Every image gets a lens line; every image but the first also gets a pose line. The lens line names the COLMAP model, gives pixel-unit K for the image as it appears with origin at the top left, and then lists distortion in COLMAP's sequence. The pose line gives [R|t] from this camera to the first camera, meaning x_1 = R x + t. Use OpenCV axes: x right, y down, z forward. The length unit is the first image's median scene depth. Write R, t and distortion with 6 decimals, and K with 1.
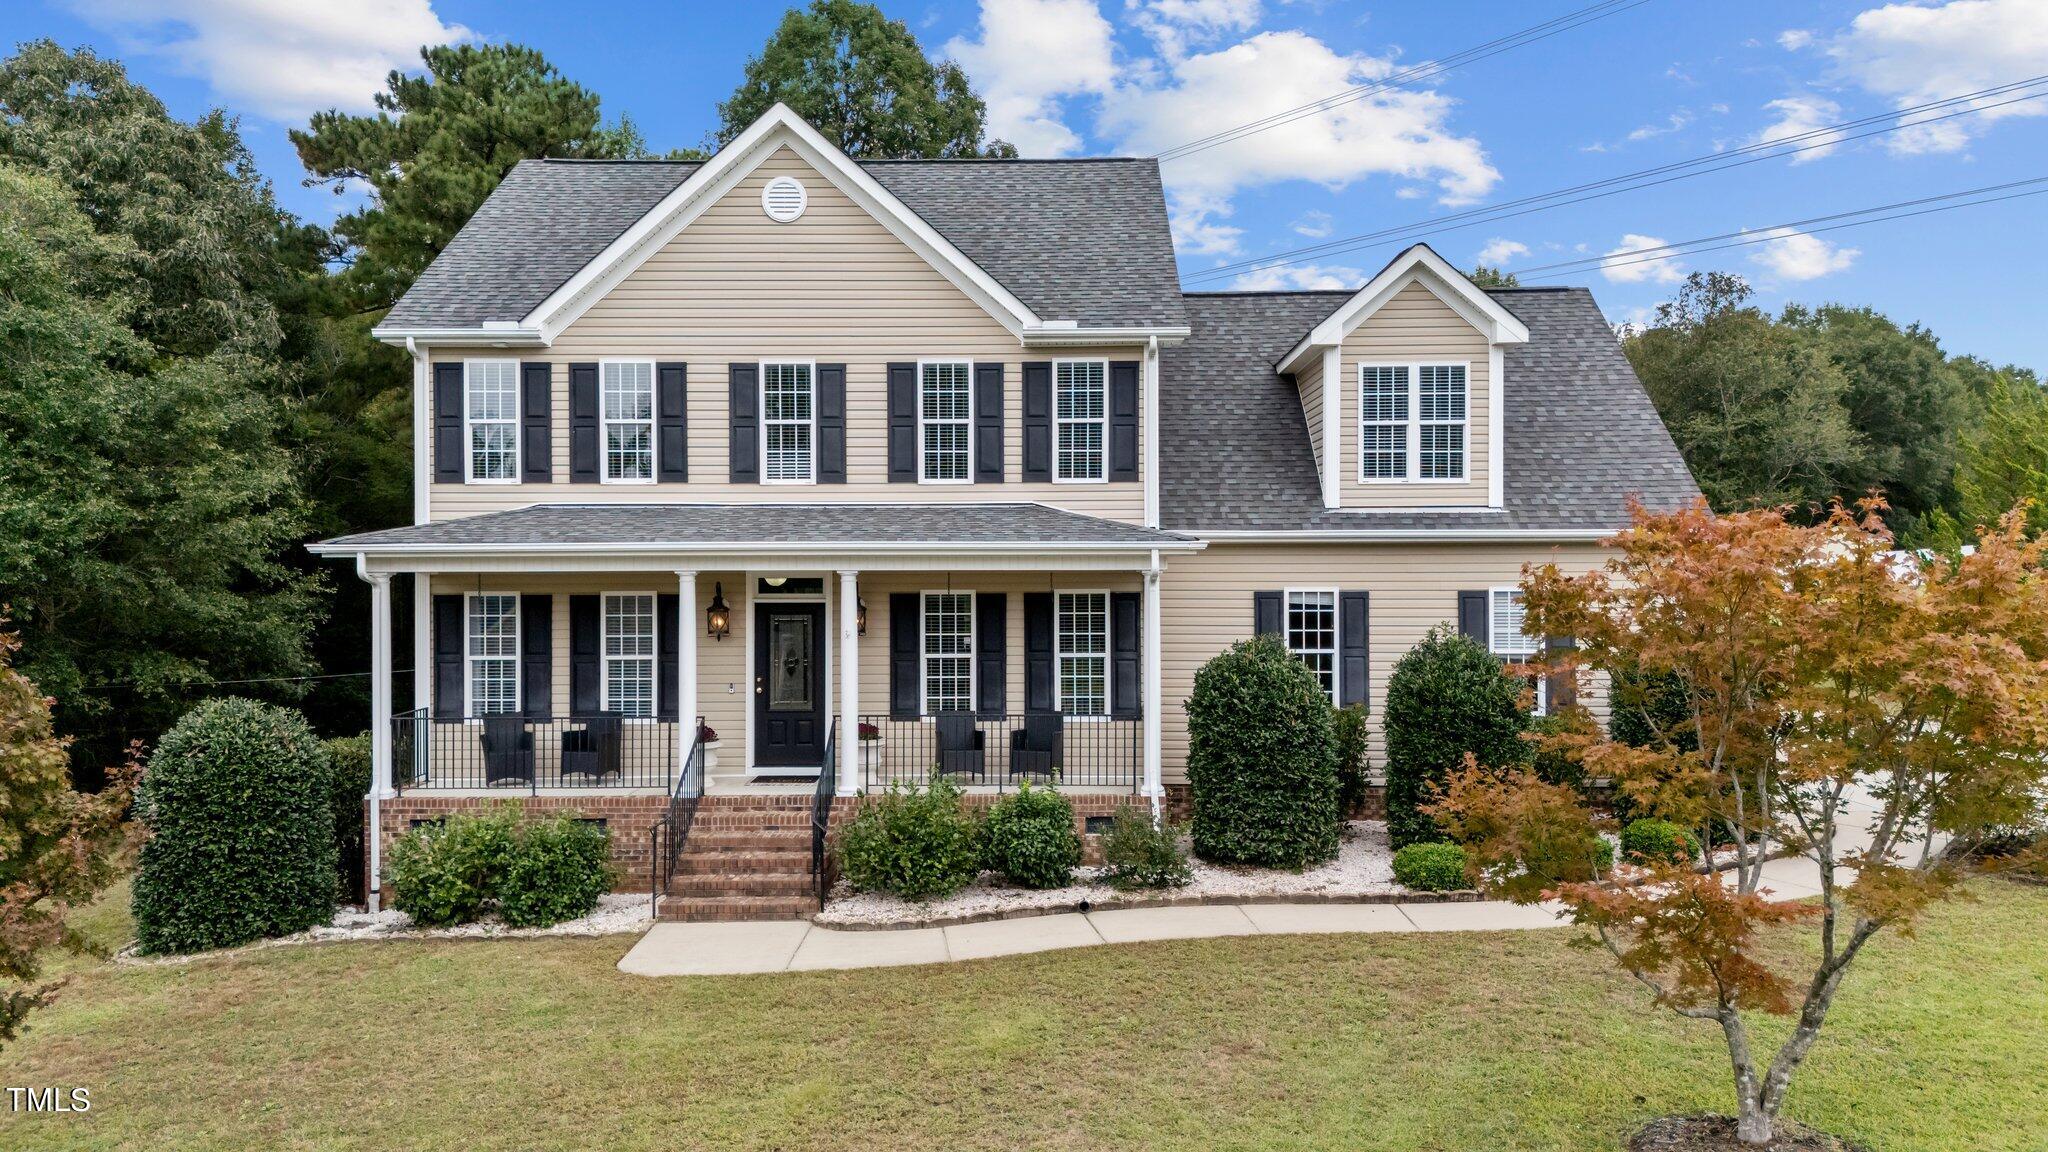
lens RADIAL K [[1500.9, 0, 1015.9], [0, 1500.9, 570.2], [0, 0, 1]] dist [0.063417, -0.062514]
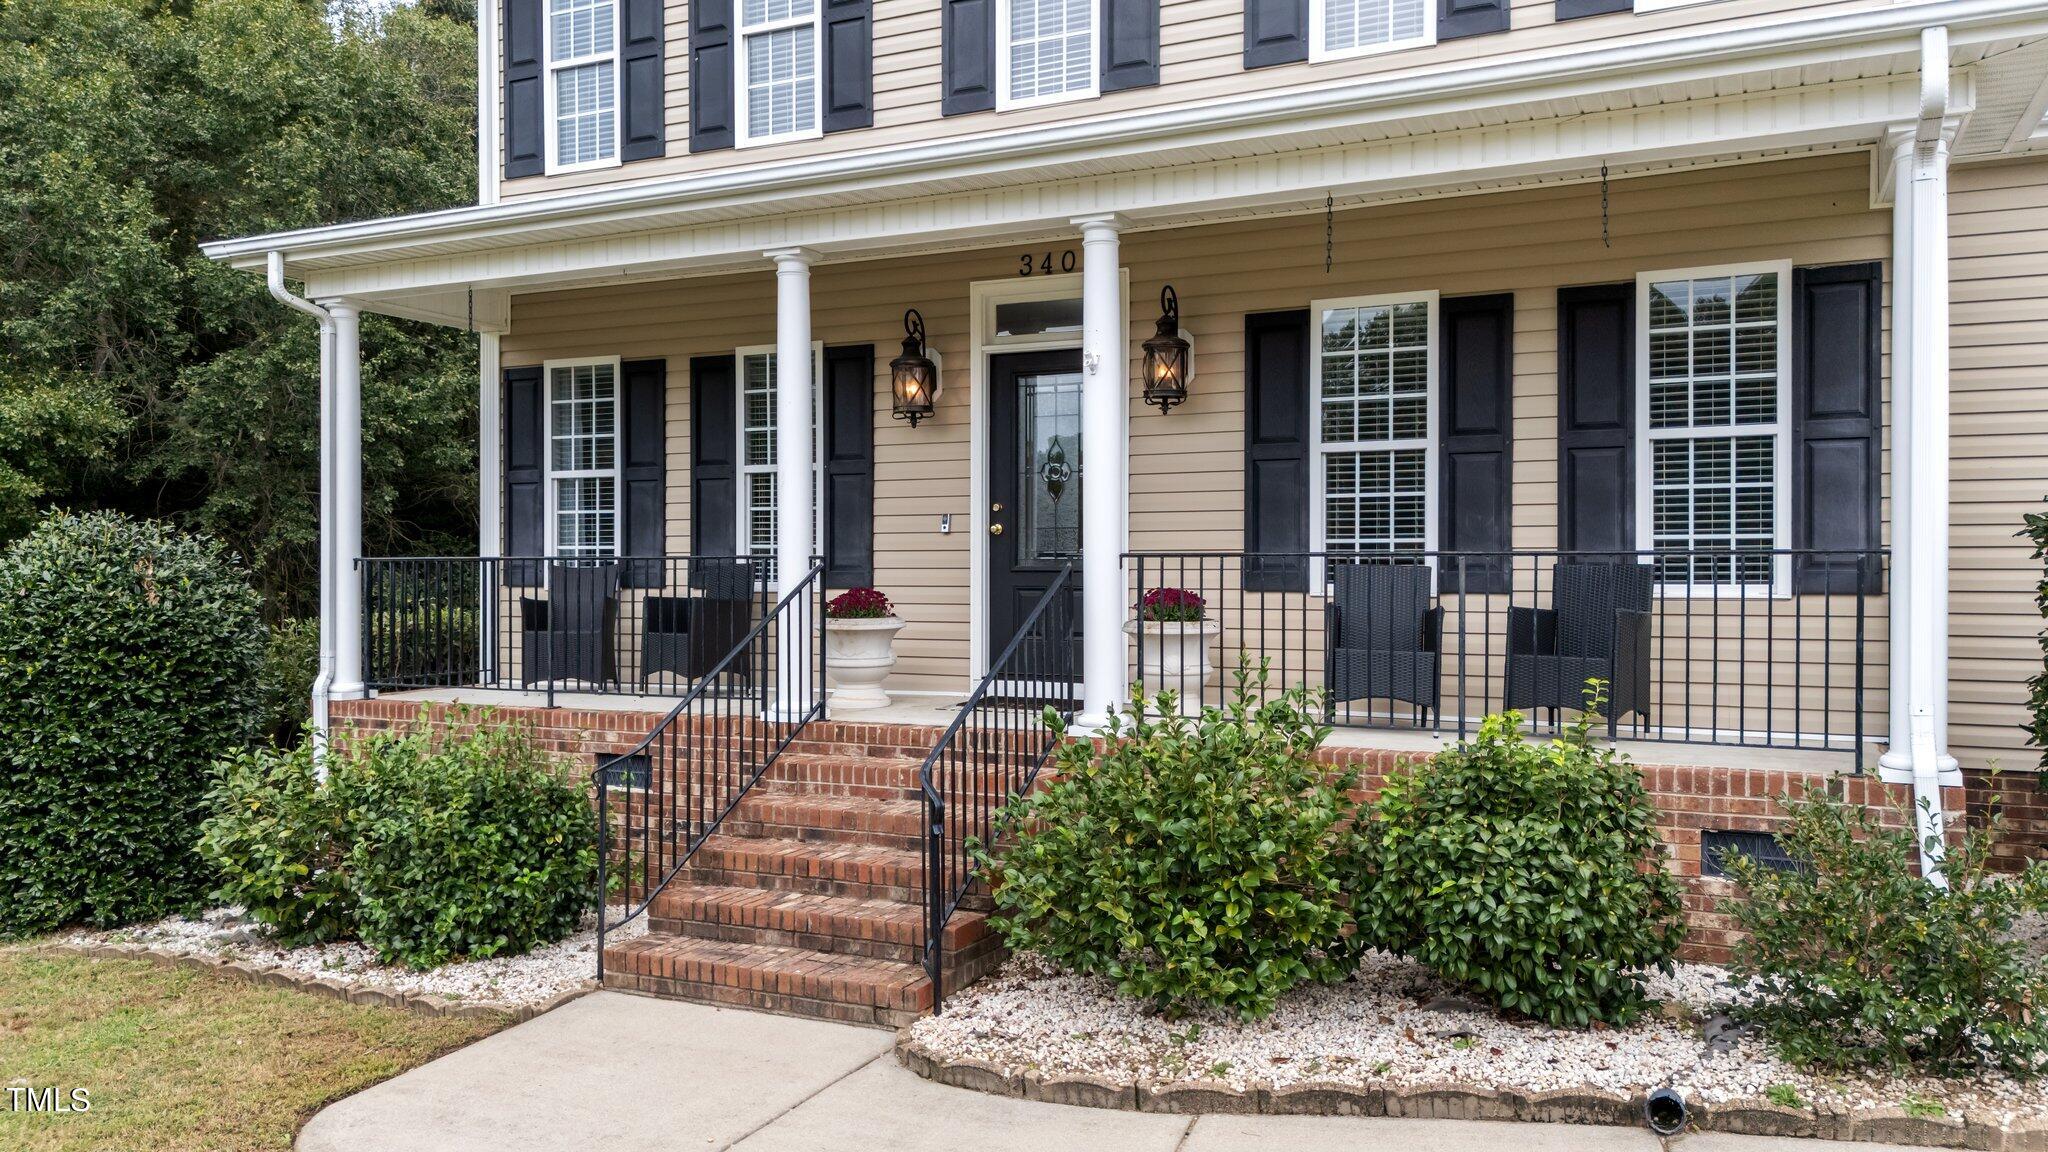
lens RADIAL K [[1500.9, 0, 1015.9], [0, 1500.9, 570.2], [0, 0, 1]] dist [0.063417, -0.062514]
pose [[0.908128, 0.003607, -0.418677, 0.049016], [-0.002754, 0.999993, 0.002640, 0.100975], [0.418683, -0.001244, 0.908132, 0.595707]]
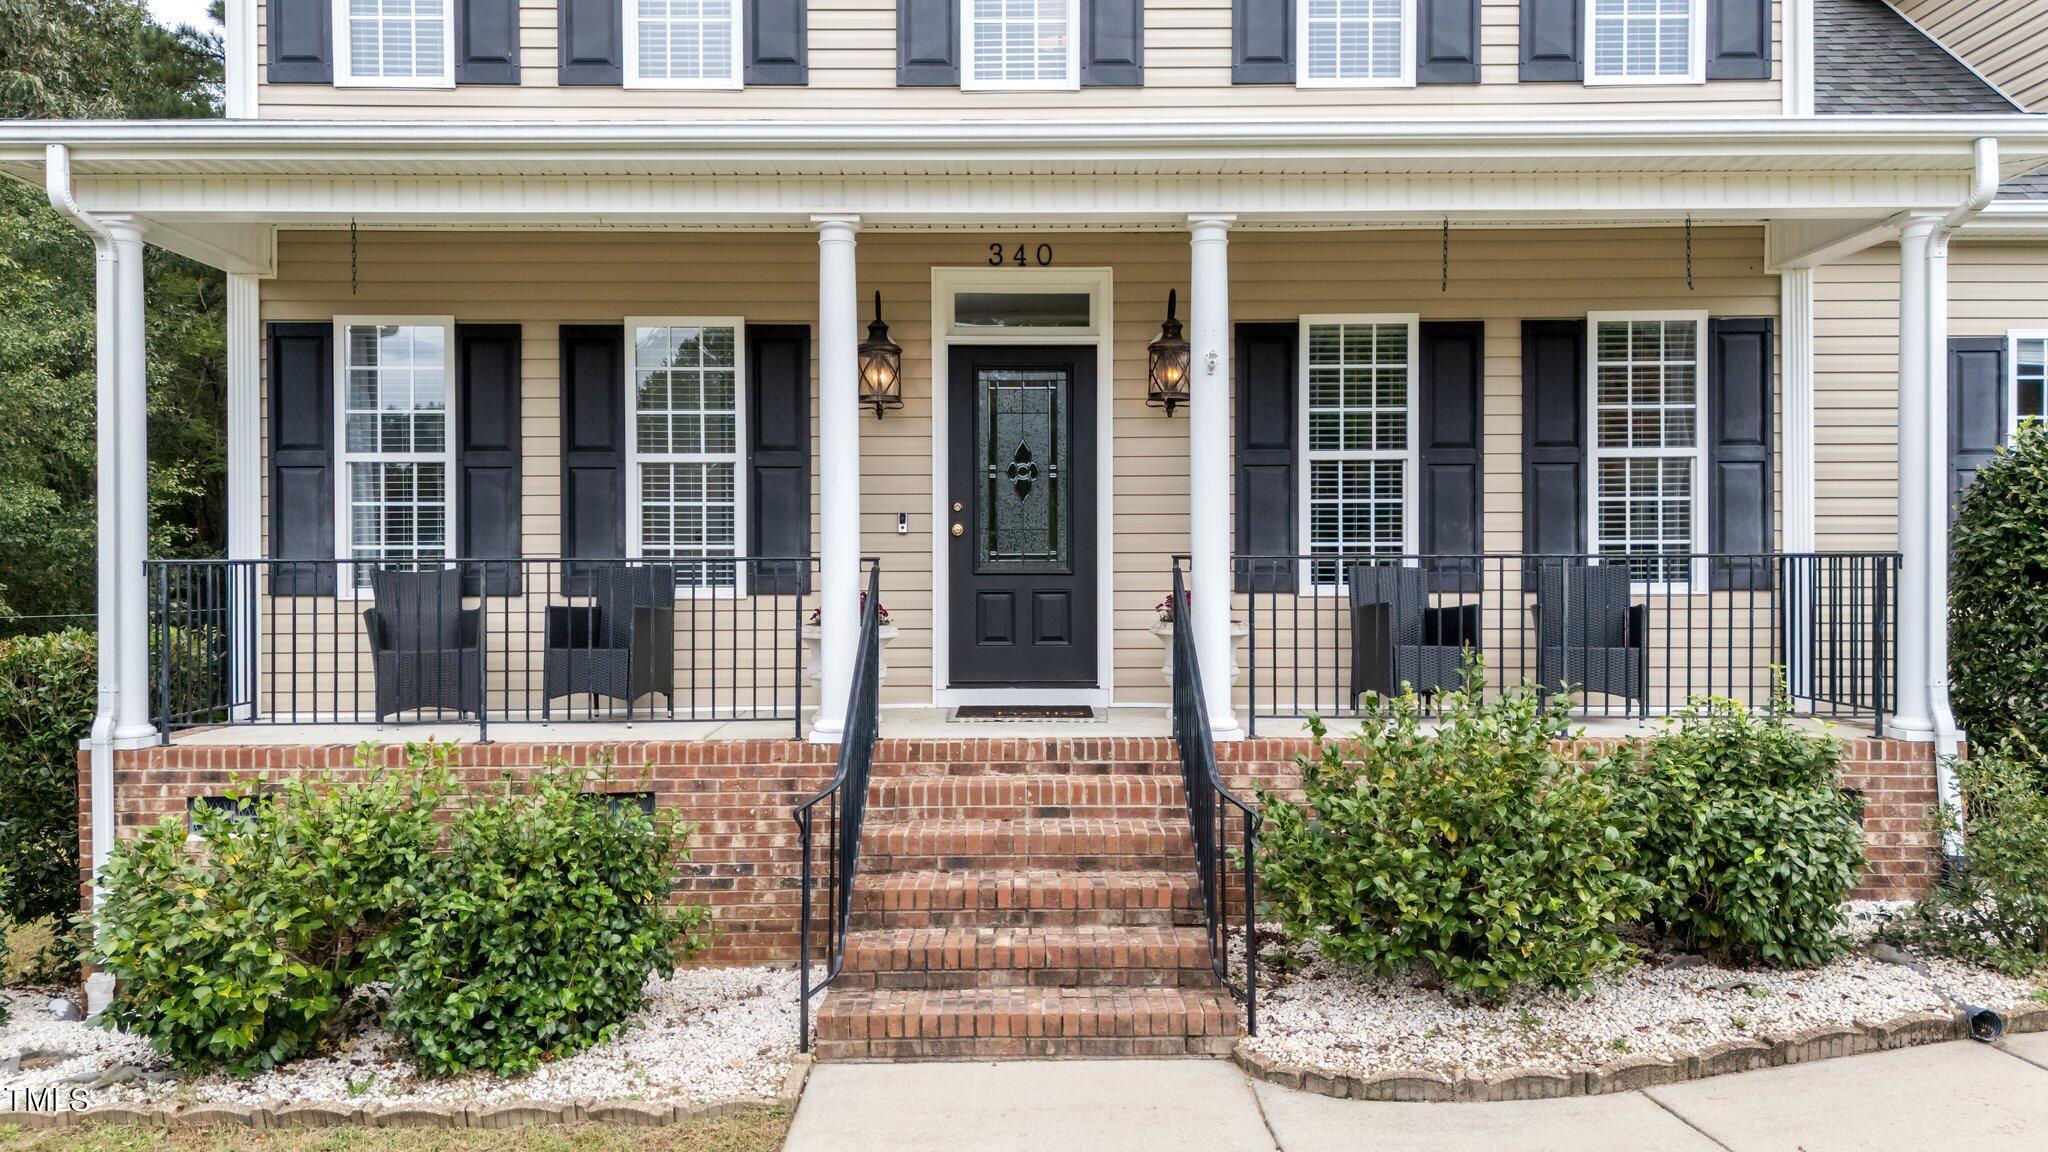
lens RADIAL K [[1506.6, 0, 1011.8], [0, 1506.6, 571.3], [0, 0, 1]] dist [0.067826, -0.063321]
pose [[0.999728, -0.000032, 0.023332, -0.179999], [0.000028, 1.000000, 0.000159, 0.101721], [-0.023332, -0.000158, 0.999728, 0.568397]]
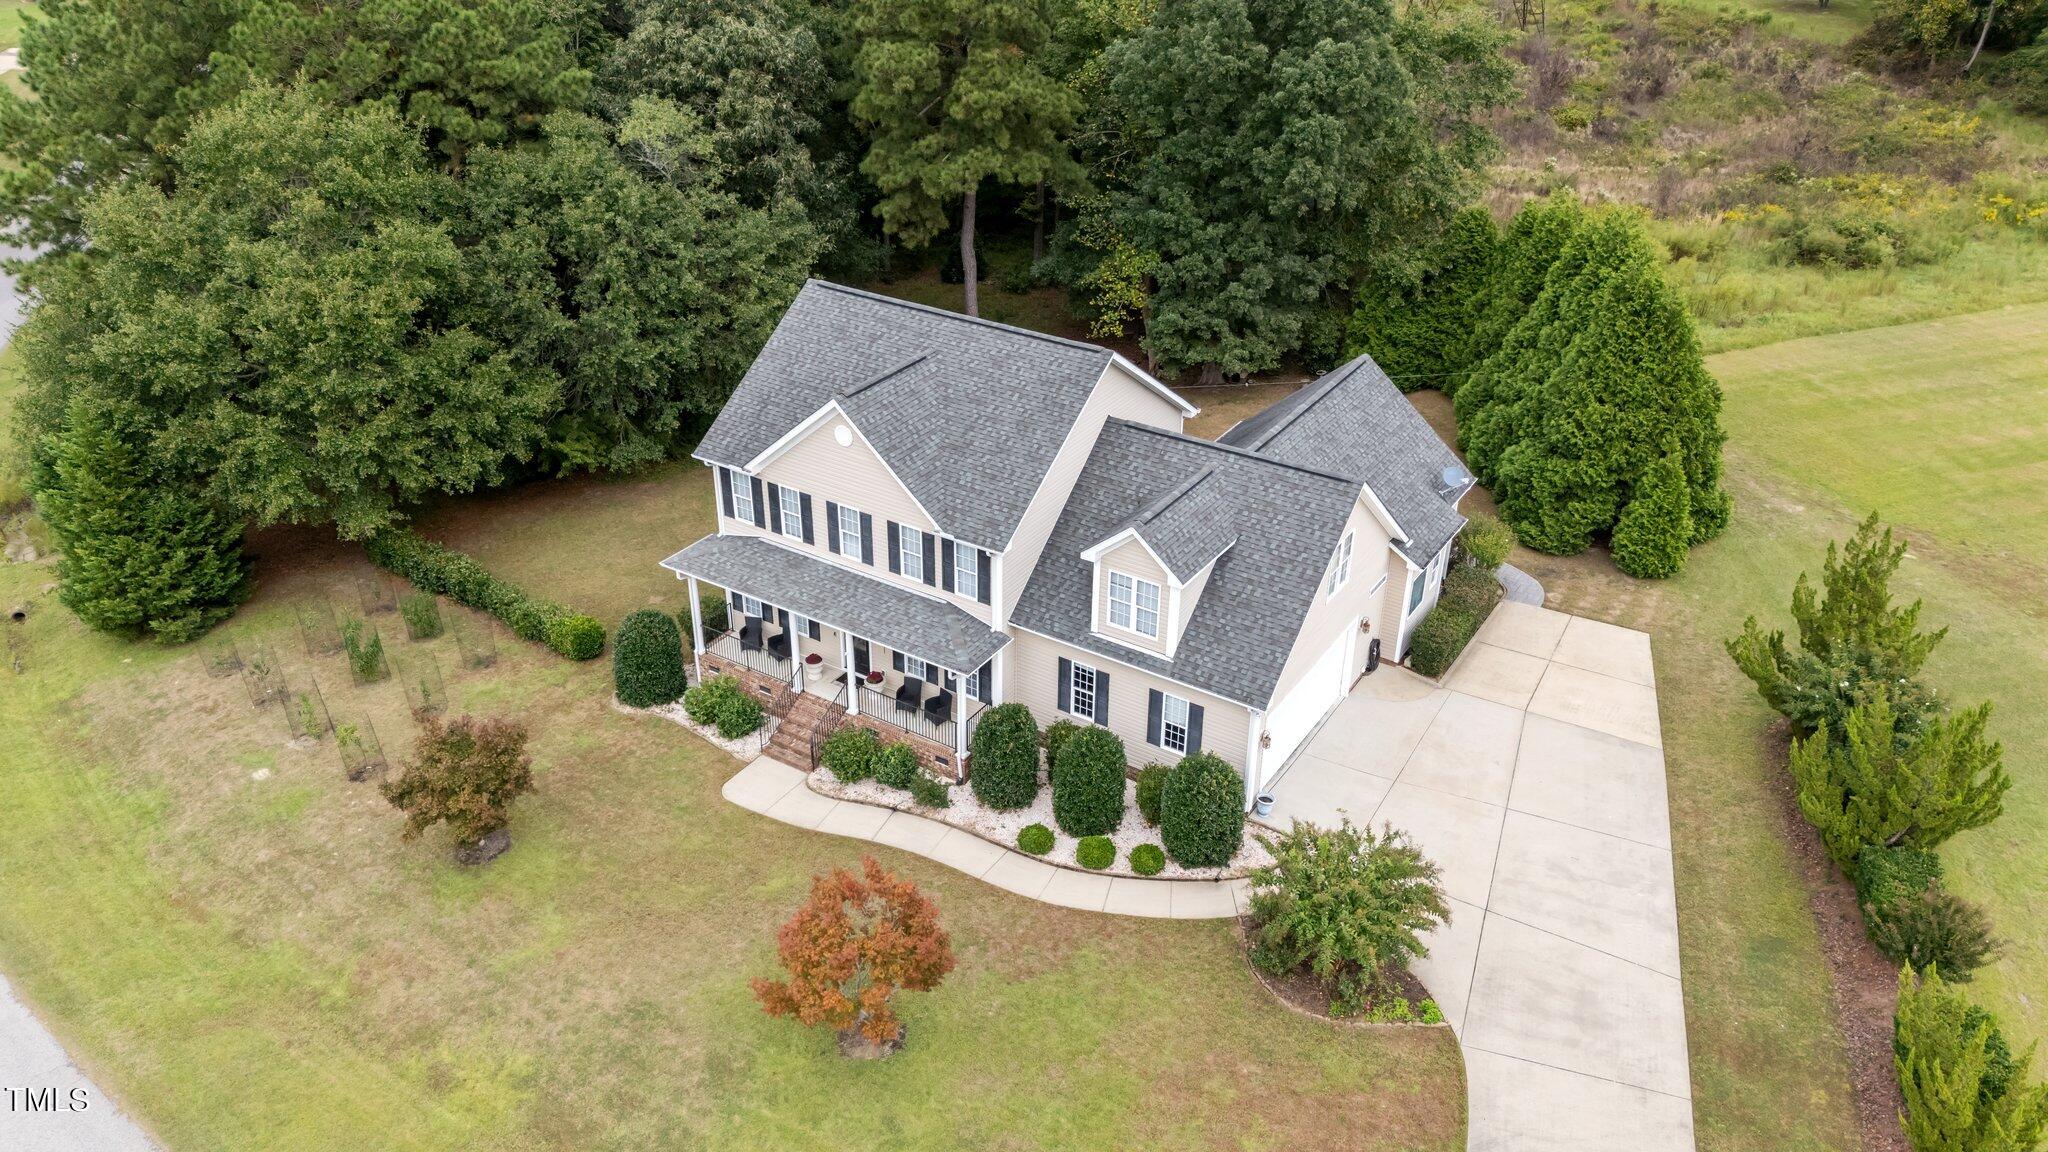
lens RADIAL K [[1500.9, 0, 1015.9], [0, 1500.9, 570.2], [0, 0, 1]] dist [0.063417, -0.062514]
pose [[0.847725, 0.262806, -0.460755, 1.085398], [0.003359, 0.865958, 0.500106, -1.170907], [0.530426, -0.425500, 0.733211, -0.453909]]
